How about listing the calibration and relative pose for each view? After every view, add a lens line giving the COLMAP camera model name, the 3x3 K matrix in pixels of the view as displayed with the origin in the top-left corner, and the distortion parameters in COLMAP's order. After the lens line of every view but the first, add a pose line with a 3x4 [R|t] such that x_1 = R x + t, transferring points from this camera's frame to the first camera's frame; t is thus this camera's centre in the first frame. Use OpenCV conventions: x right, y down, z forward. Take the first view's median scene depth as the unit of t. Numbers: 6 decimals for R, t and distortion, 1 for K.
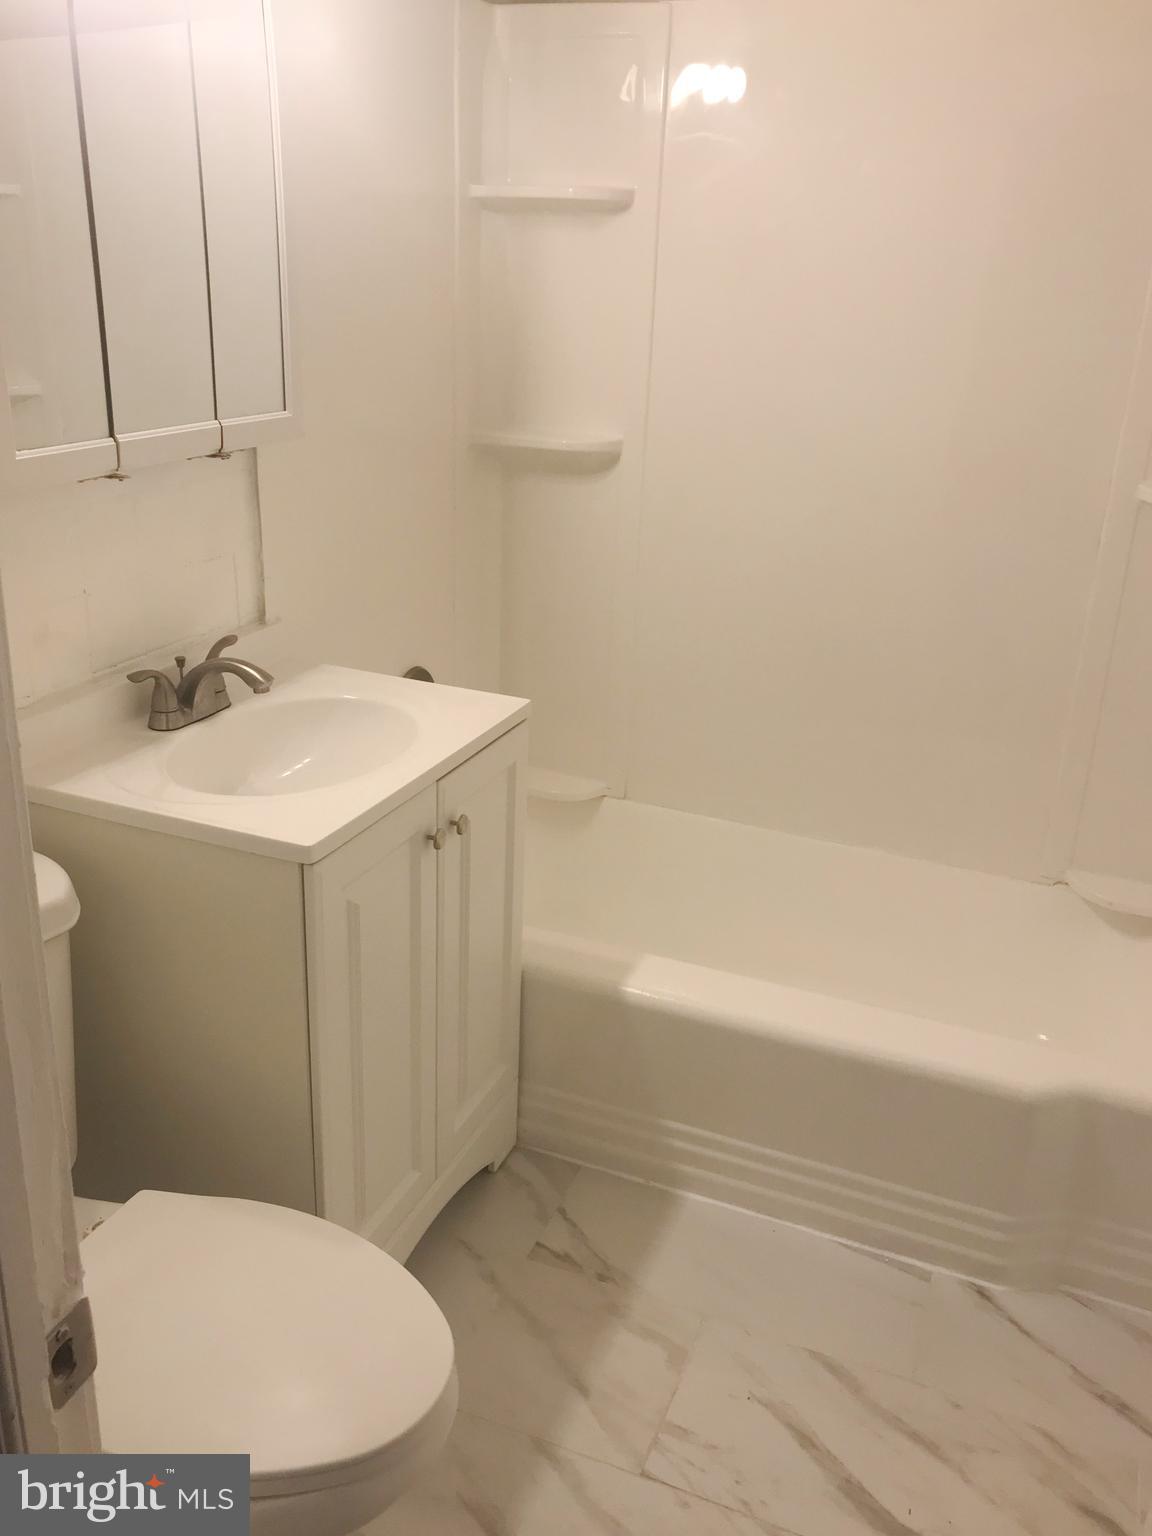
lens RADIAL K [[1273.6, 0, 576.0], [0, 1273.6, 768.0], [0, 0, 1]] dist [0.087000, -0.100551]
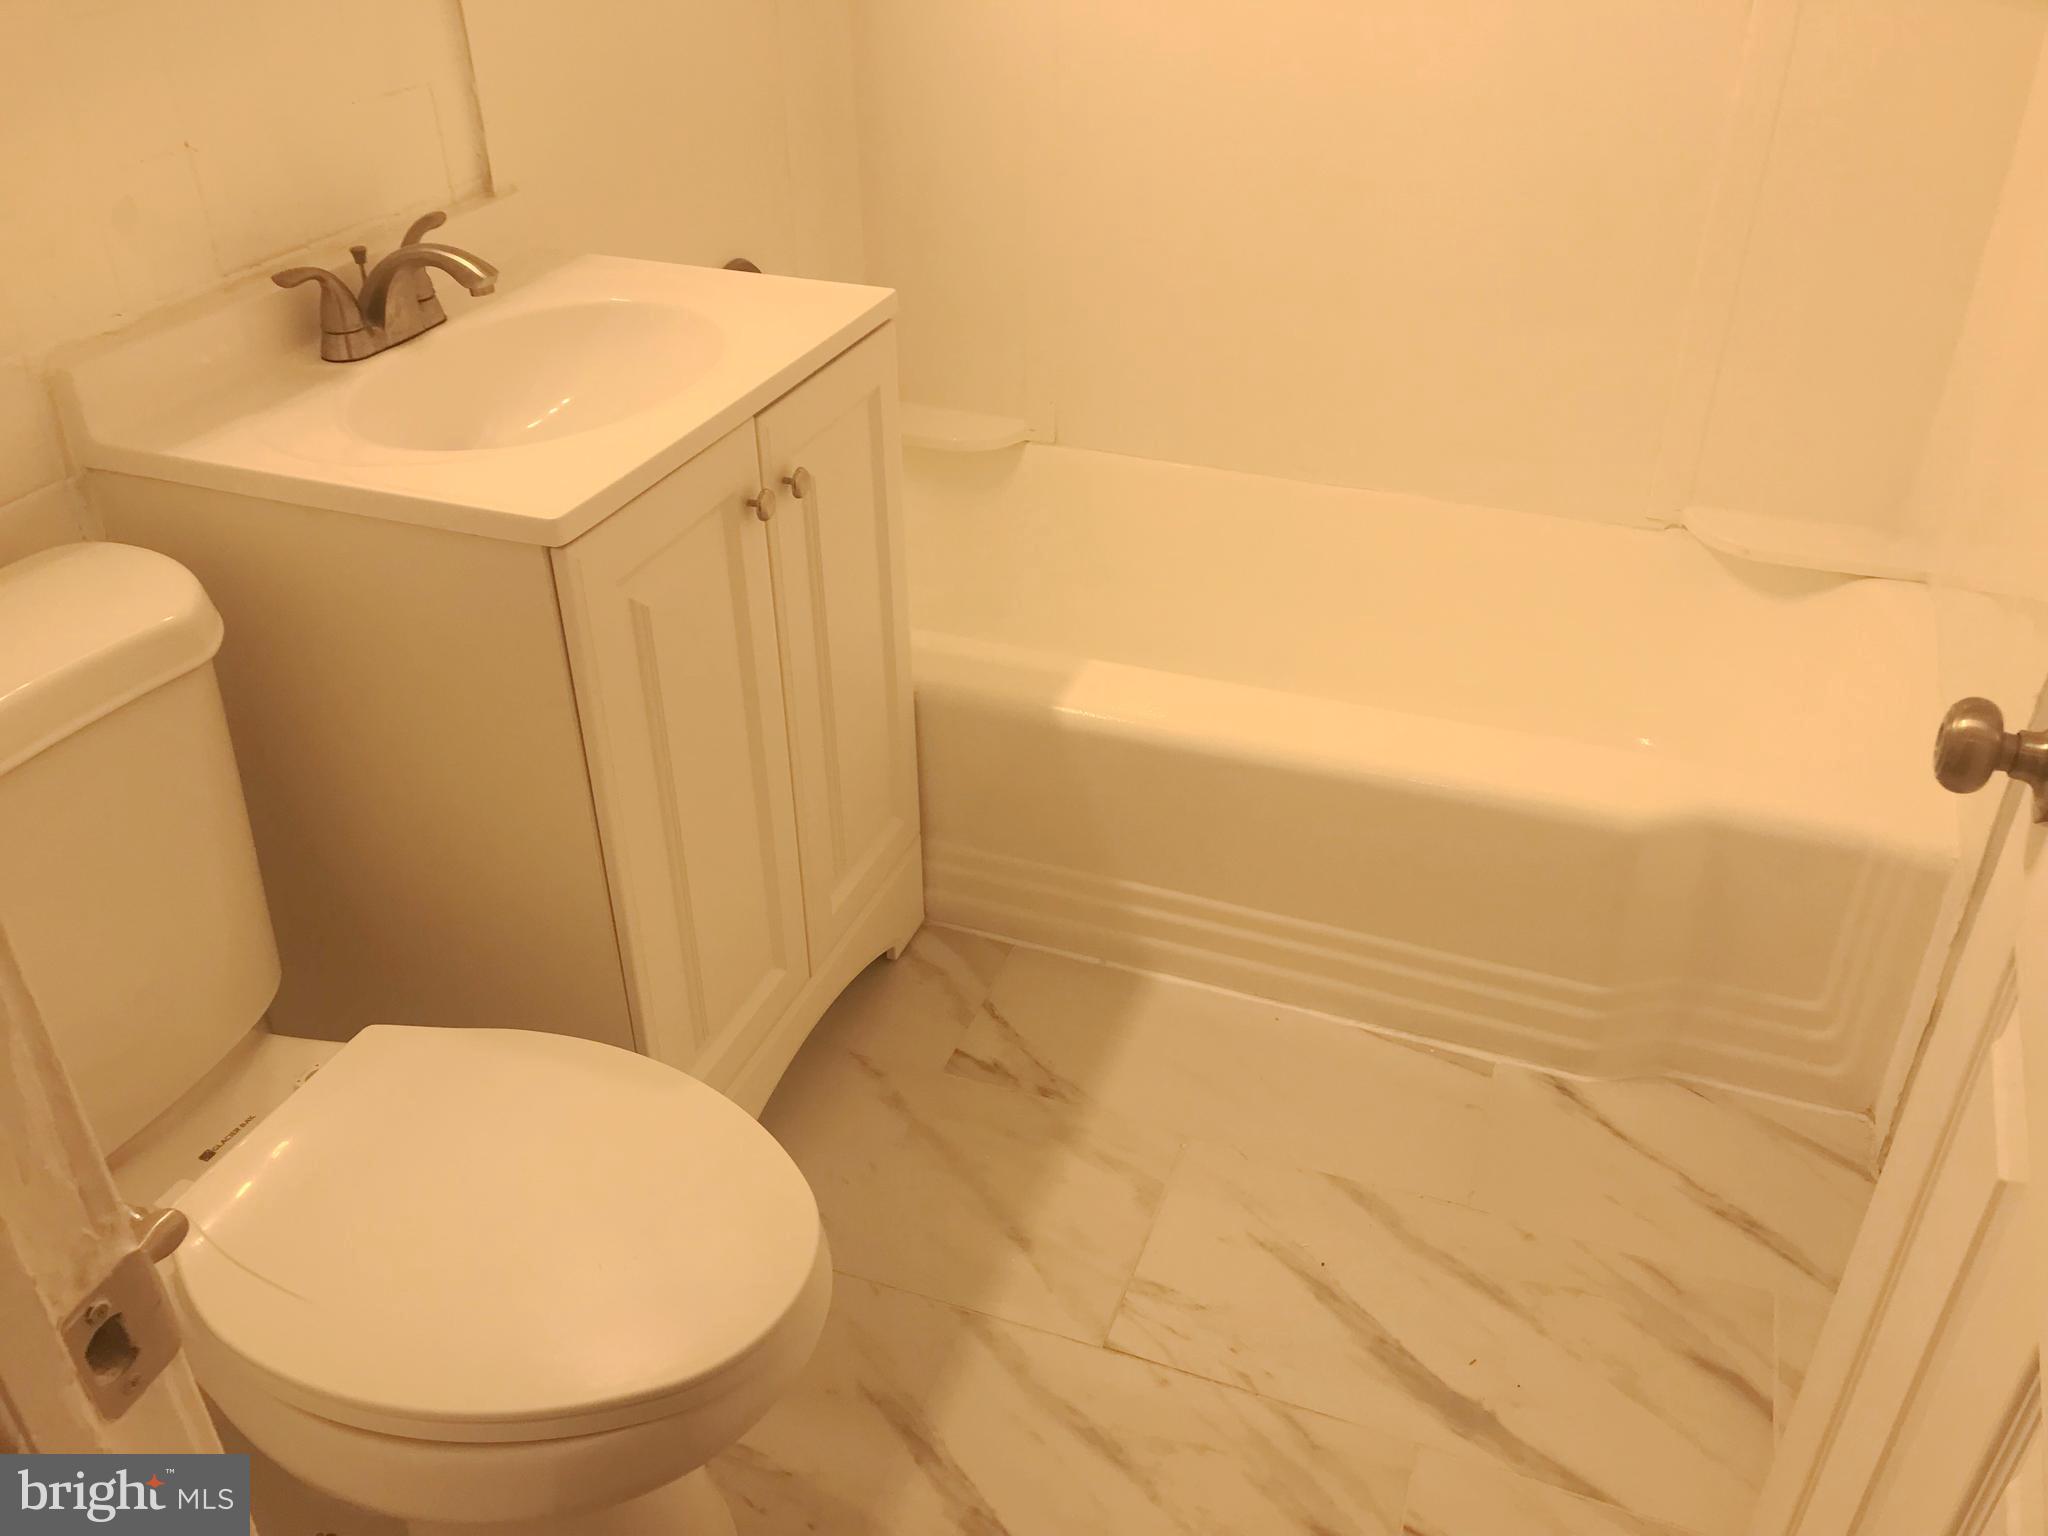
lens RADIAL K [[1653.6, 0, 992.1], [0, 1653.6, 714.4], [0, 0, 1]] dist [0.118052, -0.298943]
pose [[0.998556, -0.050607, -0.018026, 0.020538], [0.052963, 0.983572, 0.172572, 0.018252], [0.008996, -0.173278, 0.984832, 0.109767]]
